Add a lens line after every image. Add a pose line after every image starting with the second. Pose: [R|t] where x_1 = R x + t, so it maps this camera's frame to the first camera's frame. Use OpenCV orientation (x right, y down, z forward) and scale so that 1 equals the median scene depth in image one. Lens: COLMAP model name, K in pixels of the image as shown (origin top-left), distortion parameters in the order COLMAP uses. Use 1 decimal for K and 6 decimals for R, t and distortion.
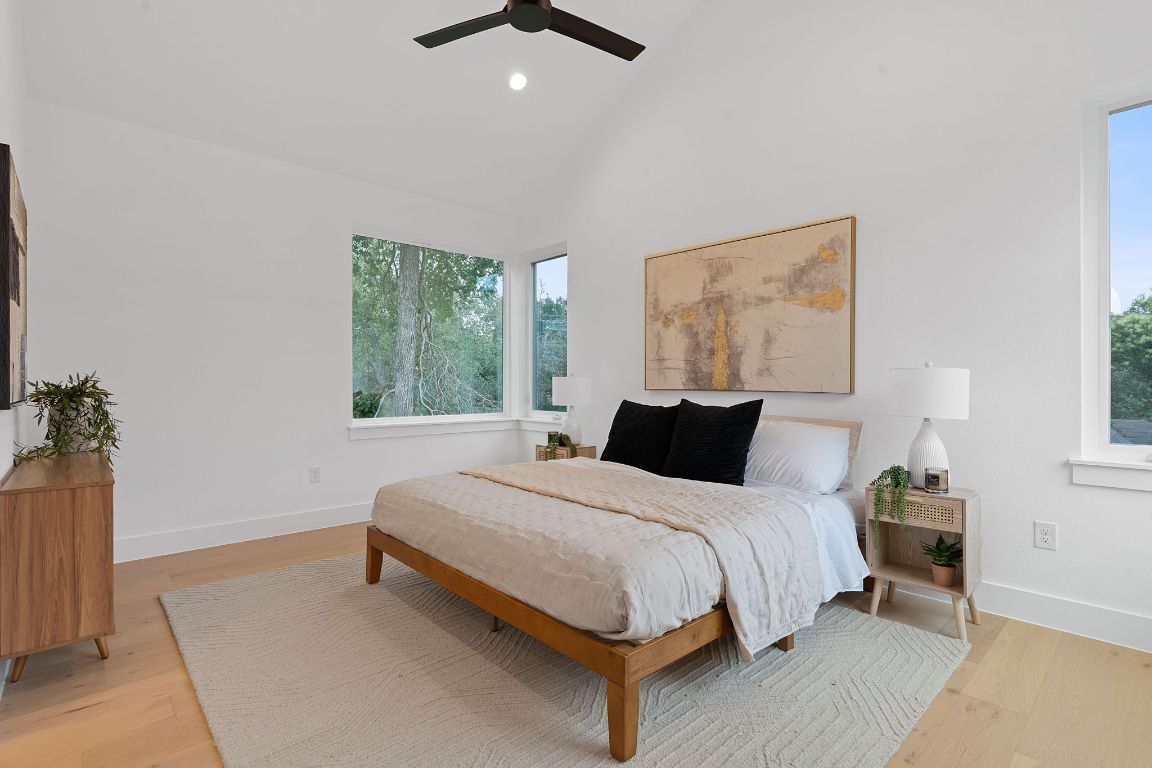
lens RADIAL K [[535.2, 0, 582.3], [0, 535.2, 380.3], [0, 0, 1]] dist [-0.008858, 0.002367]
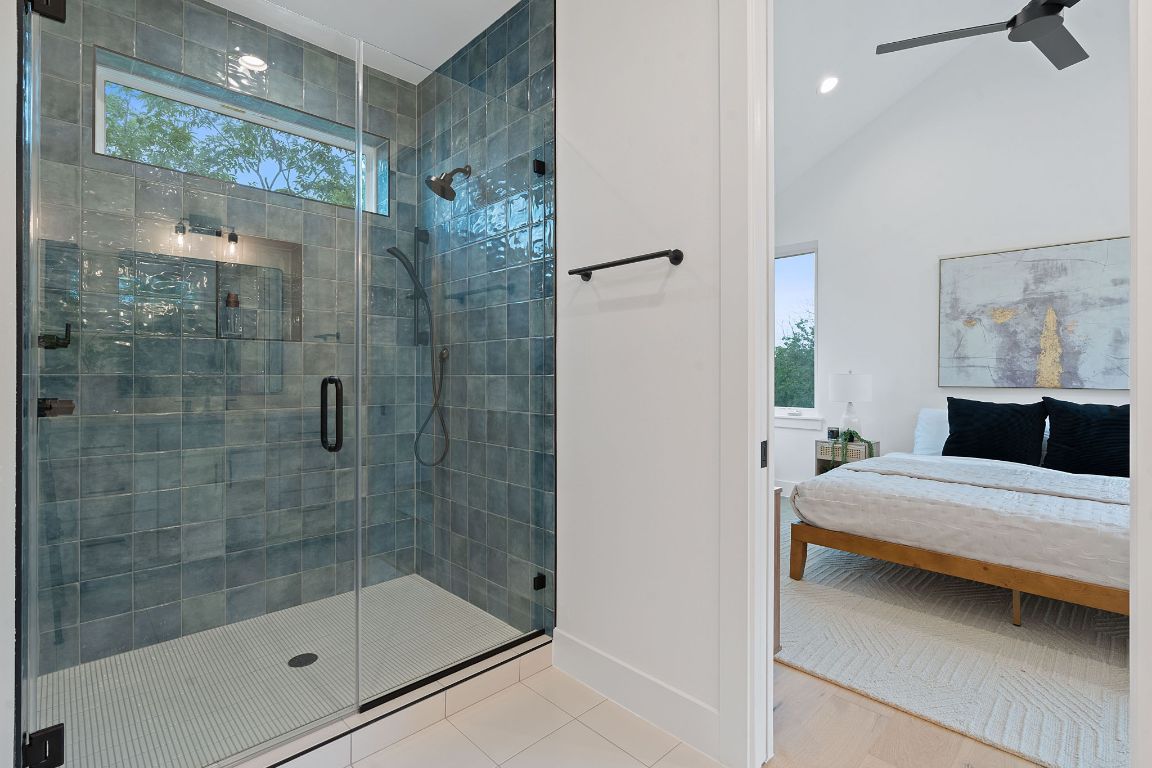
lens RADIAL K [[535.2, 0, 571.2], [0, 535.2, 374.4], [0, 0, 1]] dist [-0.008858, 0.002367]
pose [[0.999891, 0.000601, 0.014779, -0.679530], [-0.000671, 0.999988, 0.004752, -0.011955], [-0.014776, -0.004762, 0.999879, -0.013648]]
